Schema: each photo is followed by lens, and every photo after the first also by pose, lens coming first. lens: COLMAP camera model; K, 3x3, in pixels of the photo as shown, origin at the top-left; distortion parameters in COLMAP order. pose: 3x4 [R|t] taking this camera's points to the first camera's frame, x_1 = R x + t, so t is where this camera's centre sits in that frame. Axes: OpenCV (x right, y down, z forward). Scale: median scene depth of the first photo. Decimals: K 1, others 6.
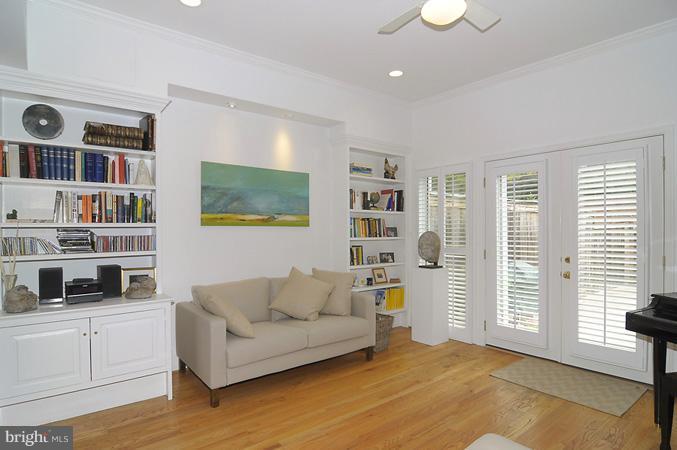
lens RADIAL K [[369.3, 0, 341.1], [0, 369.3, 235.8], [0, 0, 1]] dist [-0.009835, -0.008240]
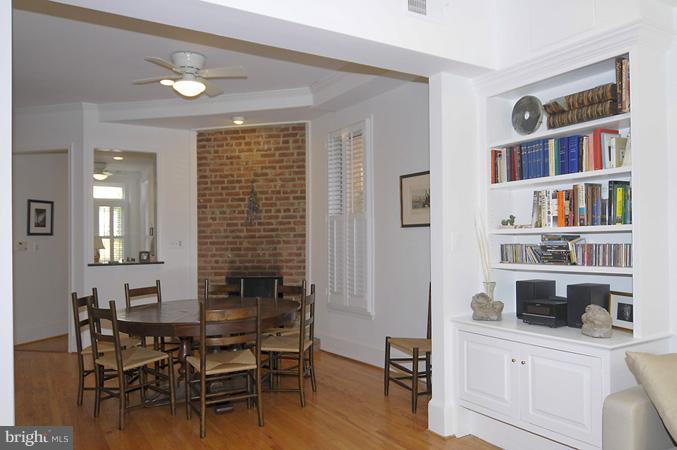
lens RADIAL K [[516.8, 0, 356.9], [0, 516.8, 232.6], [0, 0, 1]] dist [-0.003868, -0.006764]
pose [[-0.105709, -0.007315, -0.994370, 0.343872], [-0.001754, 0.999973, -0.007169, -0.011074], [0.994396, 0.000986, -0.105719, 0.516377]]
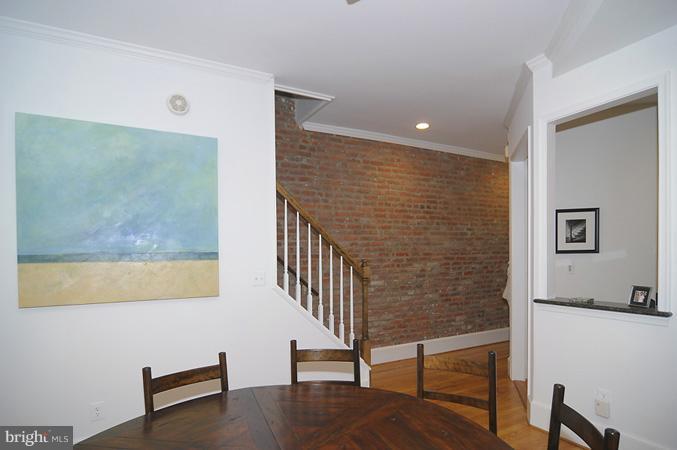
lens RADIAL K [[369.3, 0, 343.0], [0, 369.3, 254.9], [0, 0, 1]] dist [-0.009835, -0.008240]
pose [[-0.980145, 0.015031, 0.197714, -0.890753], [0.017937, 0.999756, 0.012913, -0.031511], [-0.197471, 0.016203, -0.980175, 0.348730]]
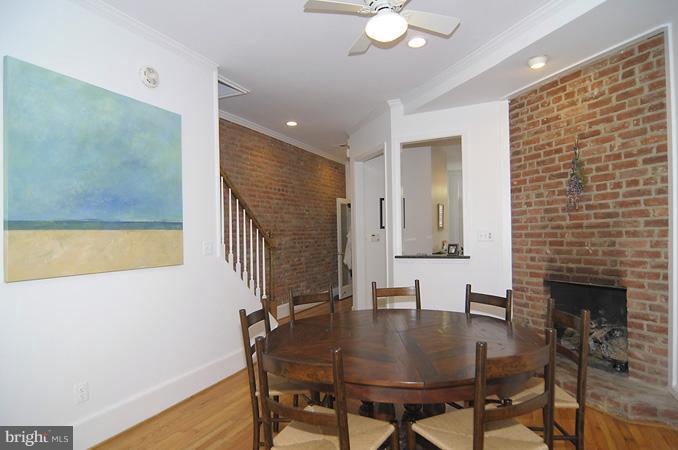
lens RADIAL K [[390.6, 0, 335.8], [0, 390.6, 235.4], [0, 0, 1]] dist [-0.014100, -0.004037]
pose [[-0.901904, 0.022763, -0.431336, -0.430052], [0.018105, 0.999725, 0.014902, -0.011252], [0.431557, 0.005631, -0.902068, 0.562663]]
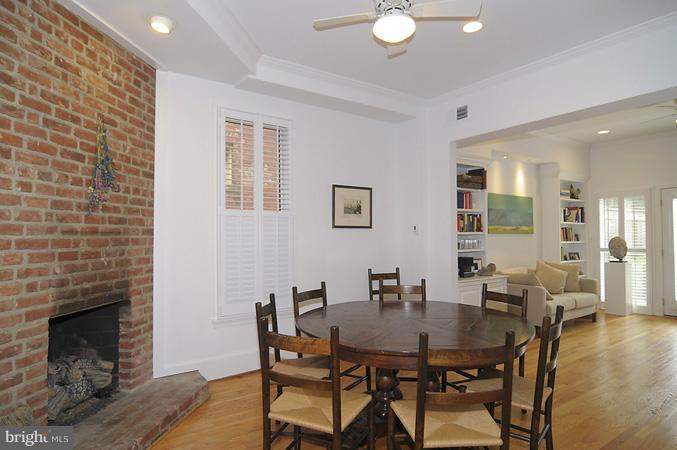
lens RADIAL K [[388.4, 0, 338.5], [0, 388.4, 230.6], [0, 0, 1]] dist [-0.015829, -0.001058]
pose [[0.997302, -0.004469, -0.073272, -0.852849], [0.002047, 0.999450, -0.033103, 0.012931], [0.073379, 0.032864, 0.996762, -0.663490]]
